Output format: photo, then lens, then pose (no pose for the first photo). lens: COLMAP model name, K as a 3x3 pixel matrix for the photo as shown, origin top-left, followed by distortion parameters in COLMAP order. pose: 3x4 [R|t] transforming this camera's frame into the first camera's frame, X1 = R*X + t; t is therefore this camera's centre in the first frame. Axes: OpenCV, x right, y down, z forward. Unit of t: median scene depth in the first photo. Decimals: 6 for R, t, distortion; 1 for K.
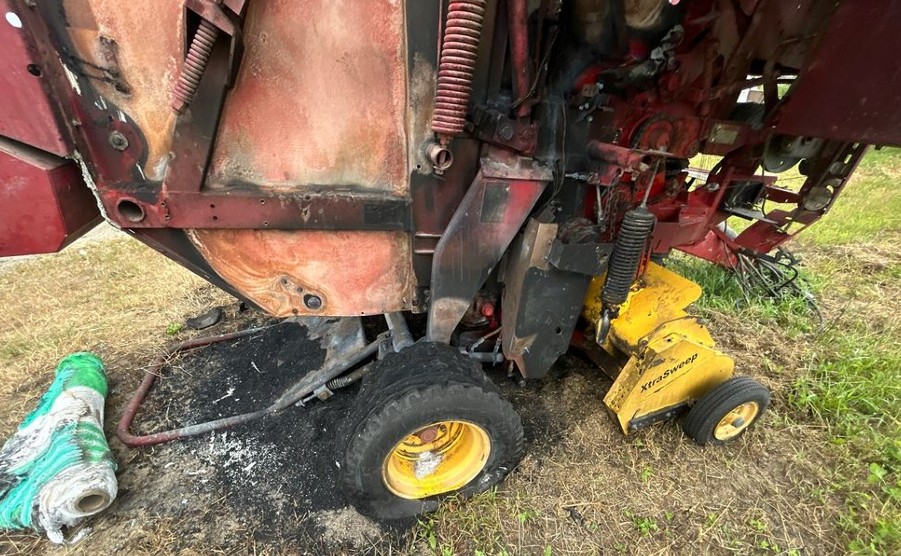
lens RADIAL K [[387.3, 0, 448.6], [0, 387.3, 293.0], [0, 0, 1]] dist [0.001182, 0.000719]
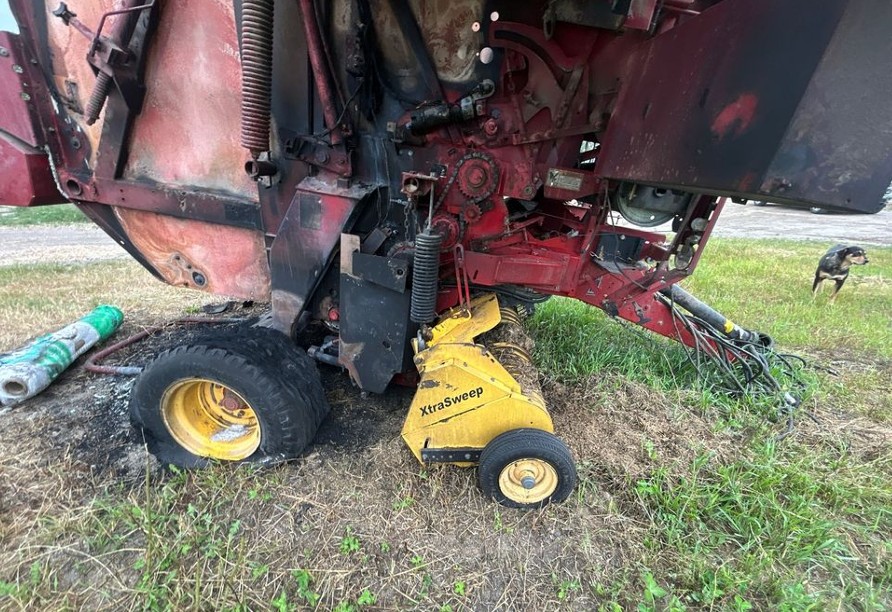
lens RADIAL K [[365.2, 0, 446.8], [0, 365.2, 288.0], [0, 0, 1]] dist [-0.002632, 0.000913]
pose [[0.944785, 0.148158, -0.292286, 0.873617], [-0.200053, 0.967227, -0.156370, 0.085955], [0.259539, 0.206208, 0.943460, 0.092231]]
